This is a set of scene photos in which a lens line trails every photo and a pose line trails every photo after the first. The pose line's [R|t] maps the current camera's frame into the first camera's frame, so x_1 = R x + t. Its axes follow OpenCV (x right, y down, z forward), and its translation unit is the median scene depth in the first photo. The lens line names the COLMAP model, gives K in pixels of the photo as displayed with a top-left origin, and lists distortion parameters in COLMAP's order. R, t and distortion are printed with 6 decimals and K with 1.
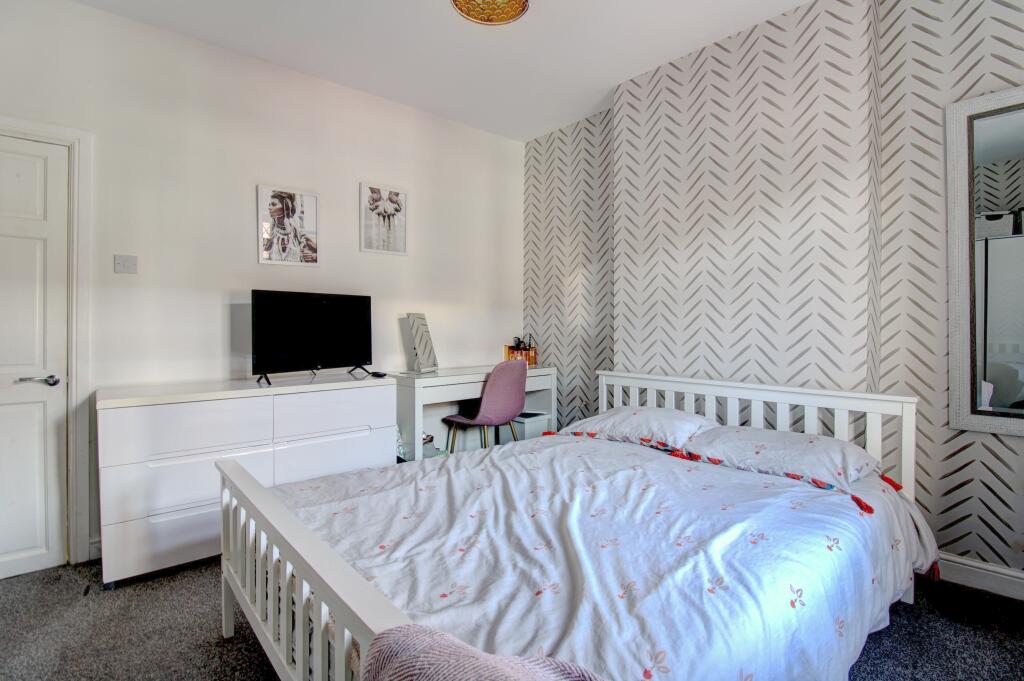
lens RADIAL K [[478.1, 0, 519.1], [0, 478.1, 325.8], [0, 0, 1]] dist [-0.003217, -0.000138]
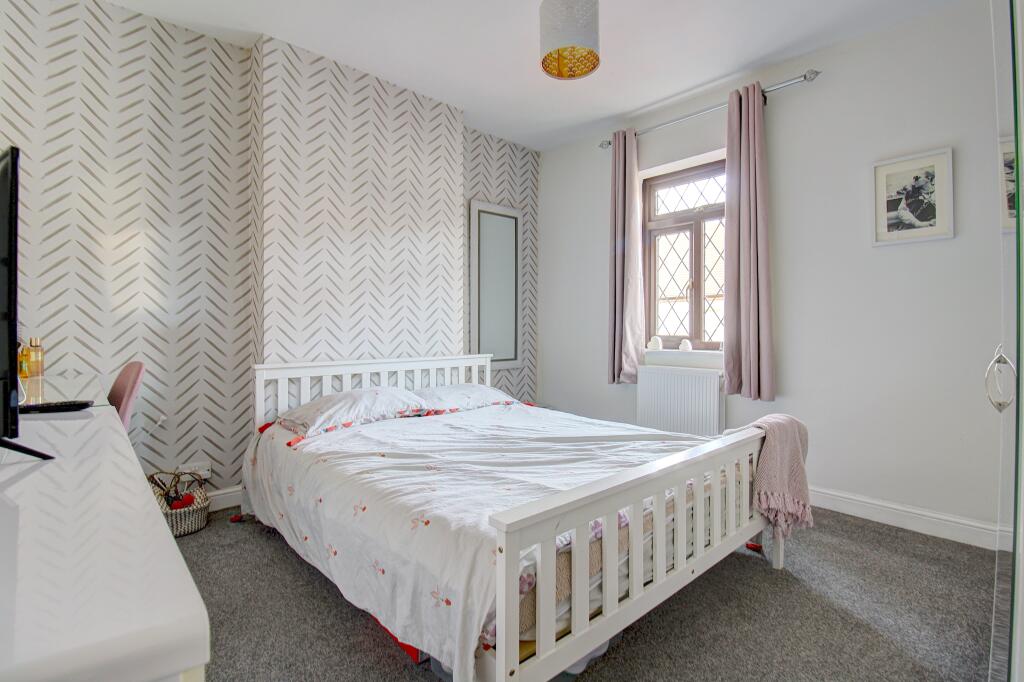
lens RADIAL K [[478.1, 0, 519.1], [0, 478.1, 326.3], [0, 0, 1]] dist [-0.003217, -0.000138]
pose [[0.021953, -0.027260, 0.999387, -0.732172], [-0.024076, 0.999324, 0.027787, -0.009960], [-0.999469, -0.024672, 0.021281, 0.561140]]
